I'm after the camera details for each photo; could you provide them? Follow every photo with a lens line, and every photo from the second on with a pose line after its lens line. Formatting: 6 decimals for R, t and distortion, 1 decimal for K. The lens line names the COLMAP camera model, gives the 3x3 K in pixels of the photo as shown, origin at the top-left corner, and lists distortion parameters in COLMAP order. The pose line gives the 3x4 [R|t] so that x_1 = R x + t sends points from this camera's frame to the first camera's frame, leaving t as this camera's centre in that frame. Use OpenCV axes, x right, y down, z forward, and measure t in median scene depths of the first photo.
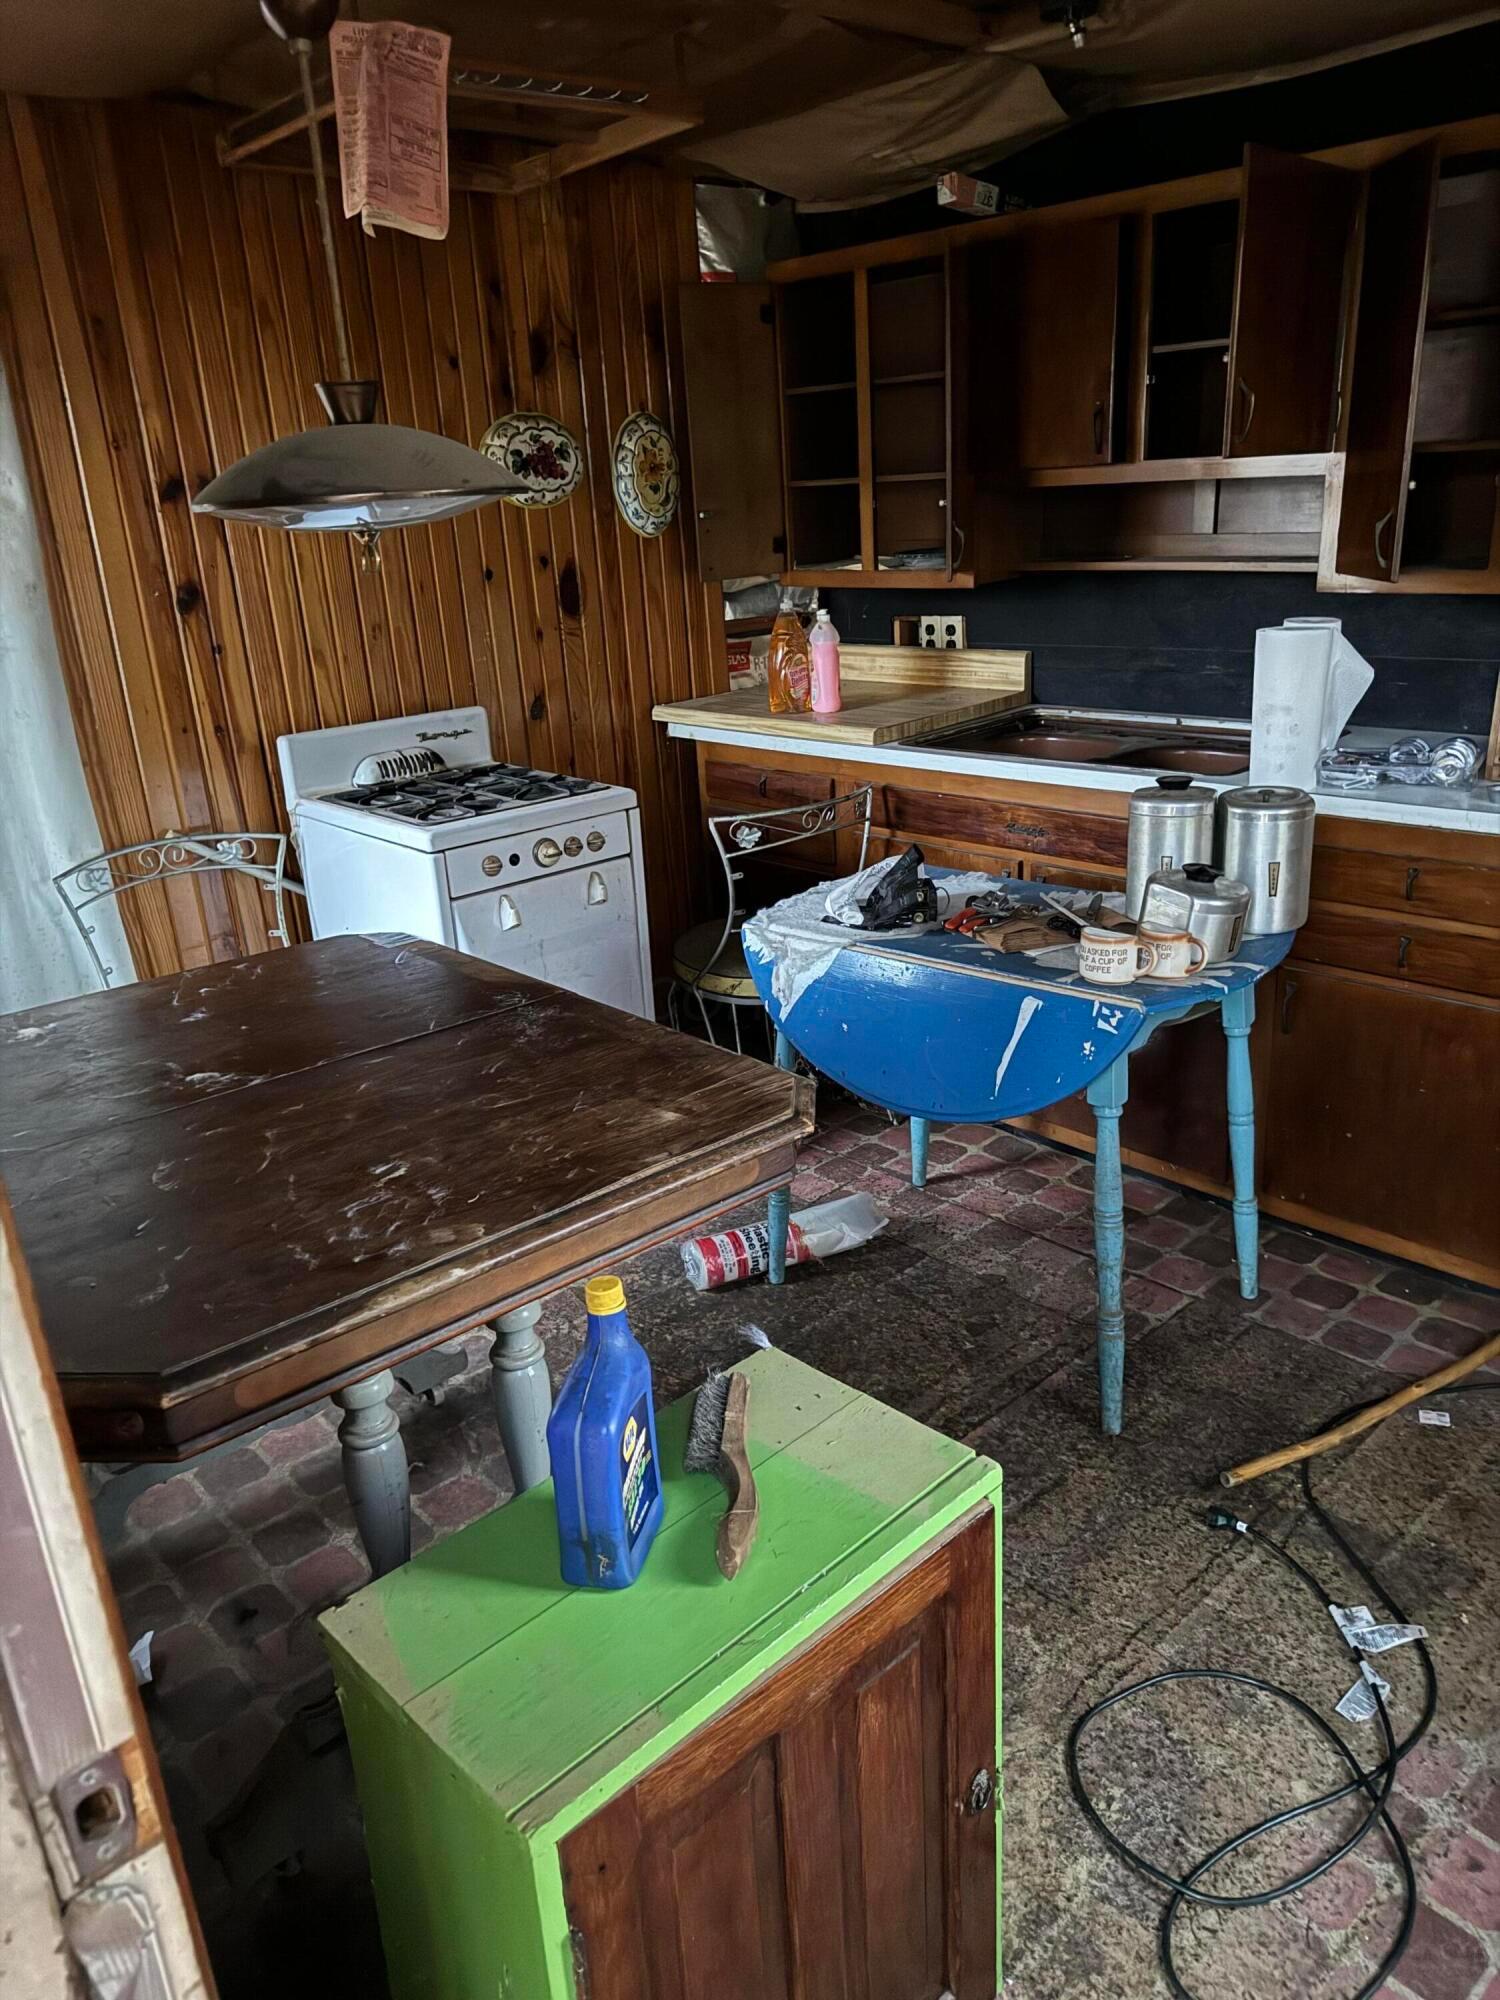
lens RADIAL K [[1420.9, 0, 751.2], [0, 1420.9, 1009.4], [0, 0, 1]] dist [0.037713, -0.057826]
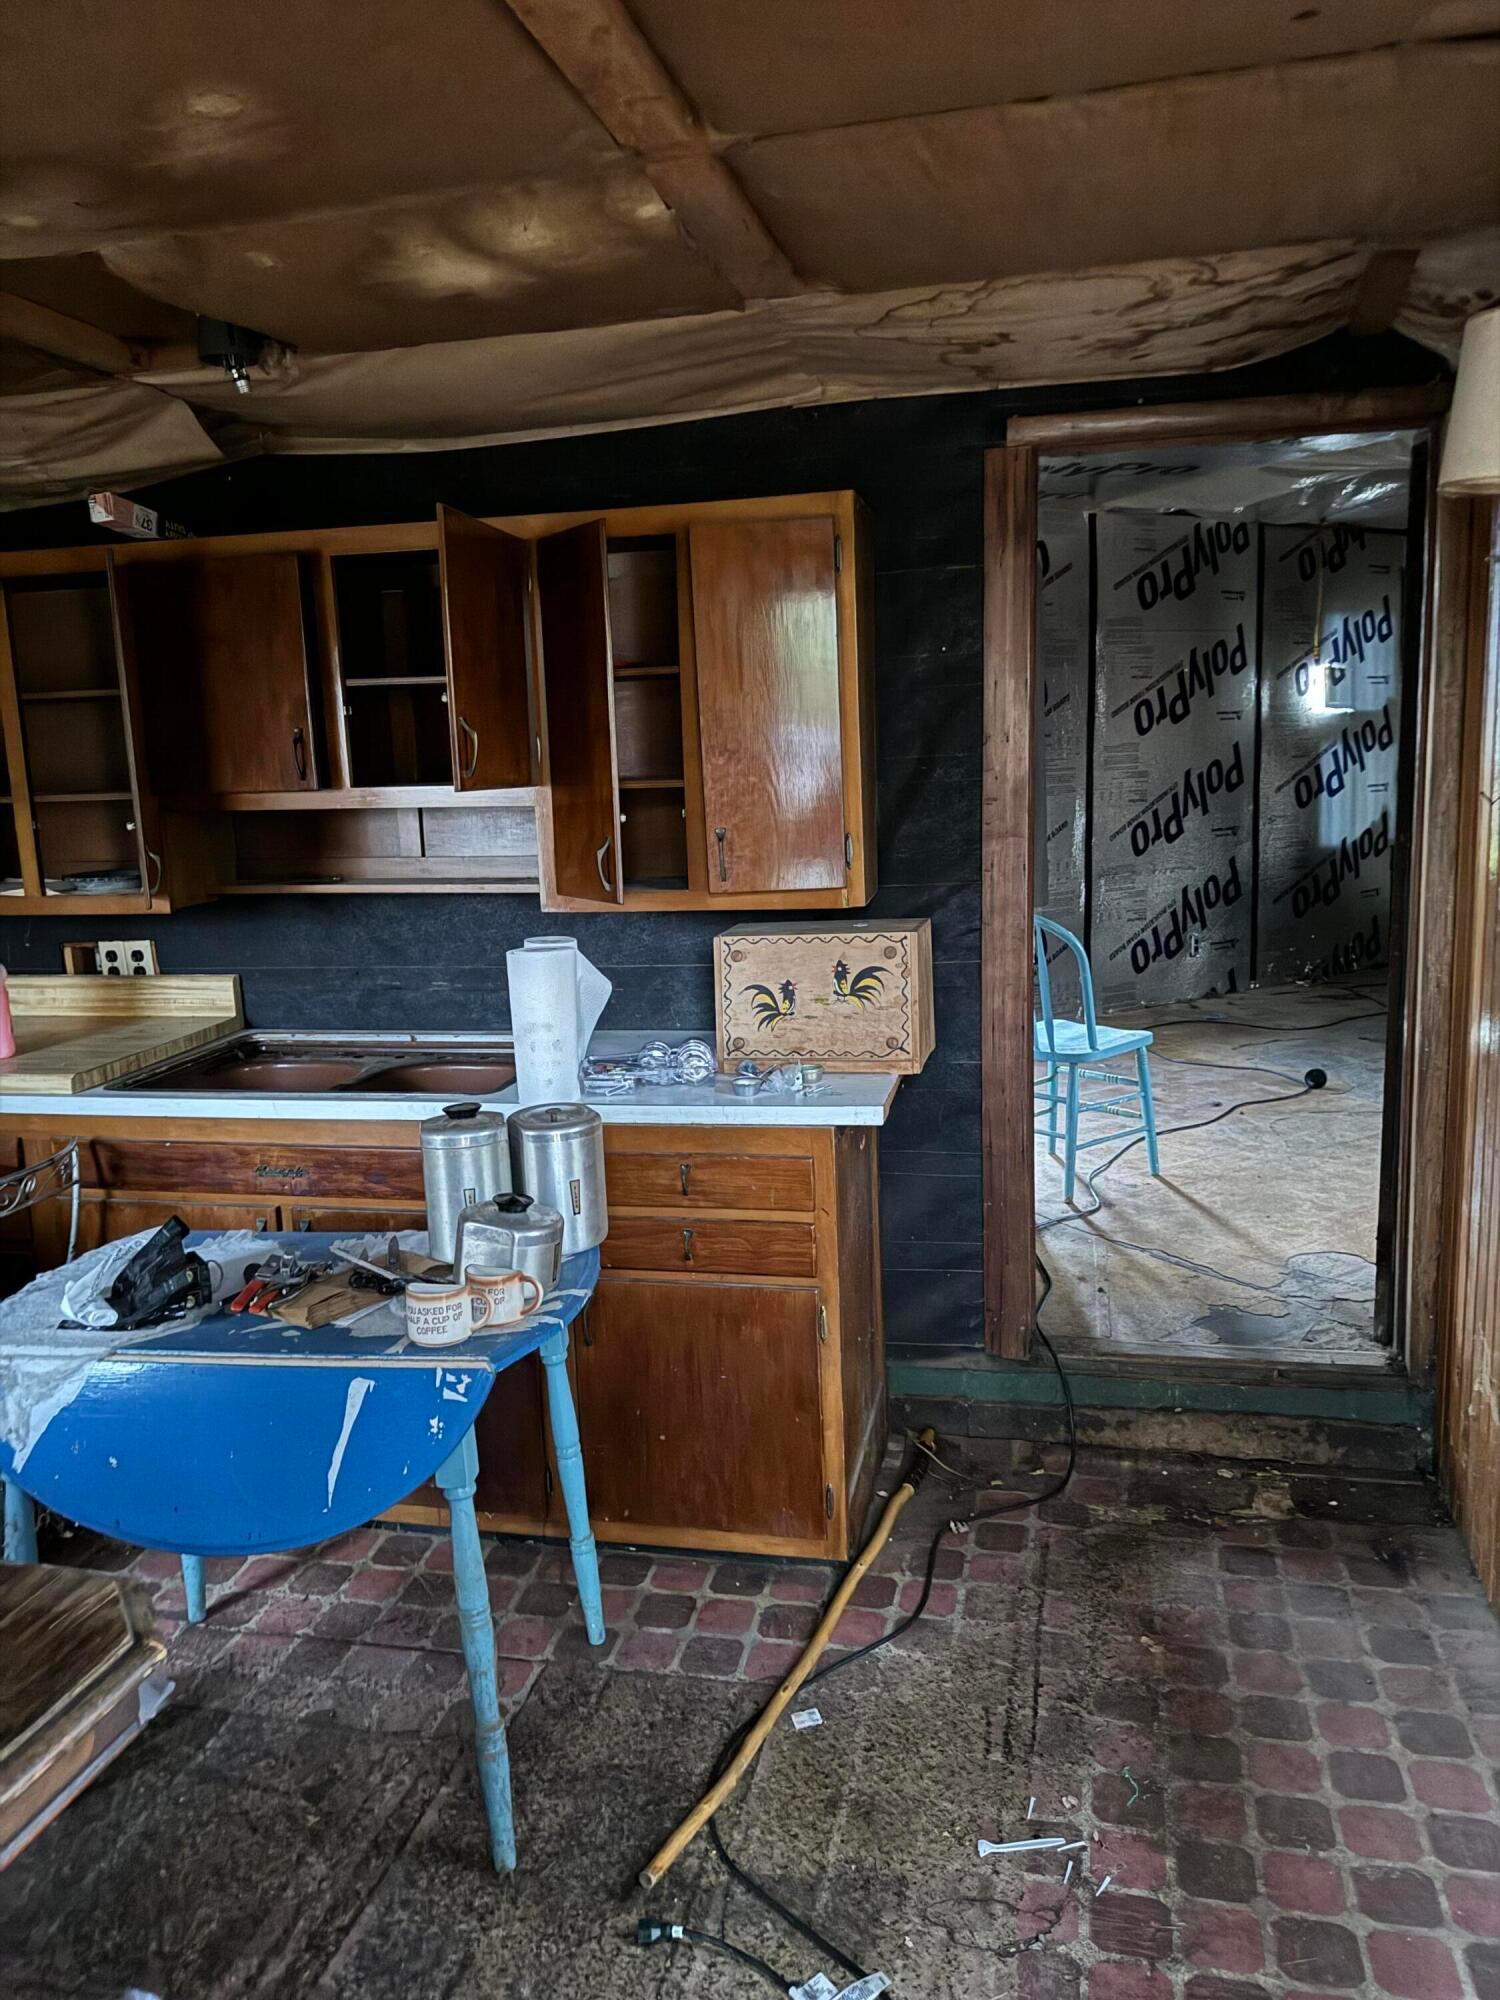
lens RADIAL K [[1420.9, 0, 795.1], [0, 1420.9, 1003.5], [0, 0, 1]] dist [0.037713, -0.057826]
pose [[0.823652, -0.064951, 0.563364, -0.045585], [0.181264, 0.971458, -0.153012, -0.038390], [-0.537346, 0.228146, 0.811917, 0.082951]]
